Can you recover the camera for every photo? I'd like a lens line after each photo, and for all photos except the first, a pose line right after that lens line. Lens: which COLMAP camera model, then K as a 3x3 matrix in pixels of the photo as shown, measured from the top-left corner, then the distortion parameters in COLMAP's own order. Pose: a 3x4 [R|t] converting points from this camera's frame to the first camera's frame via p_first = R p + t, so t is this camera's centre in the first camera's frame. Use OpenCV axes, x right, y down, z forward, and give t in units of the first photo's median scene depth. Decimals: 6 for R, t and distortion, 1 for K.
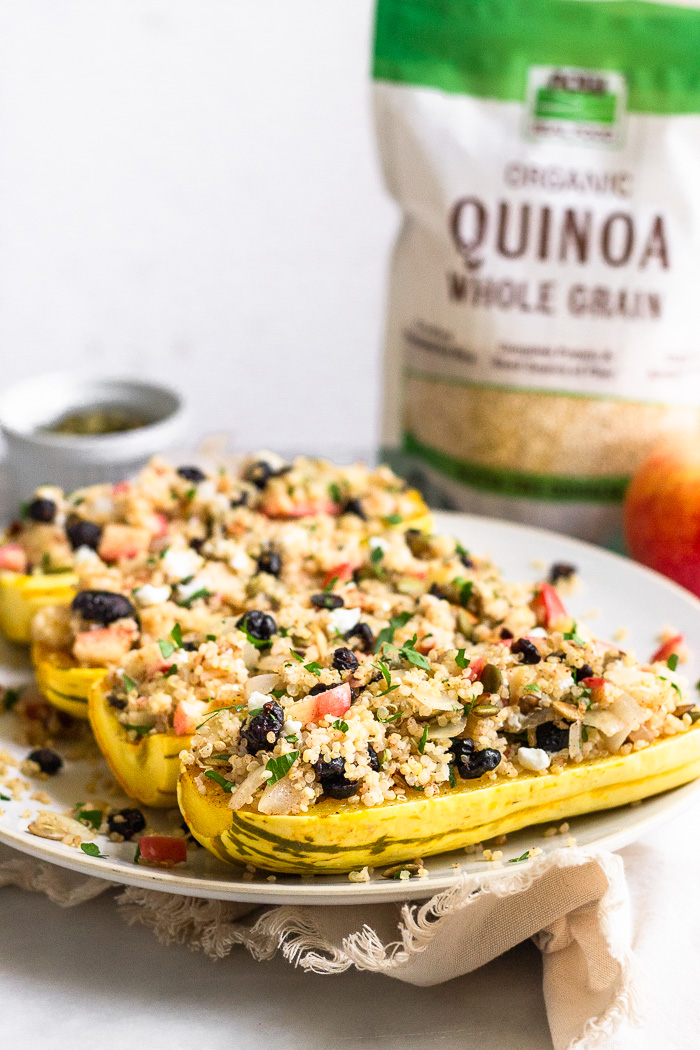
lens RADIAL K [[2738.5, 0, 350.0], [0, 2738.5, 525.0], [0, 0, 1]] dist [-0.012421, 0.328378]
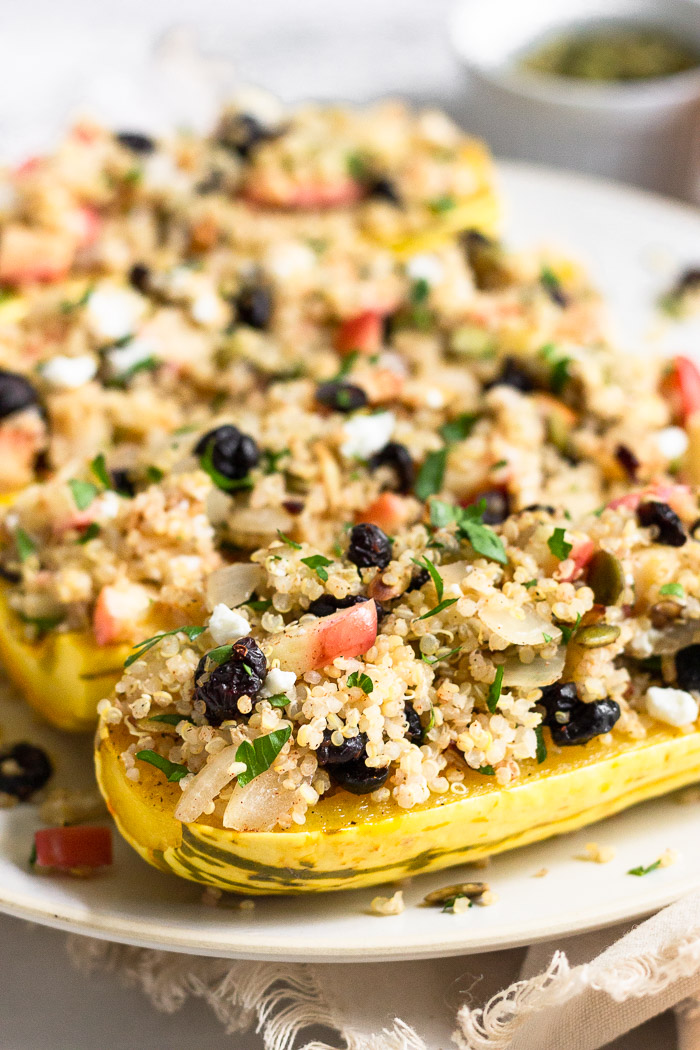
lens RADIAL K [[2738.5, 0, 350.0], [0, 2738.5, 525.0], [0, 0, 1]] dist [-0.012421, 0.328378]
pose [[0.999929, 0.008725, -0.008154, -0.000963], [-0.006536, 0.971294, 0.237794, -0.100415], [0.009995, -0.237724, 0.971281, 0.405731]]
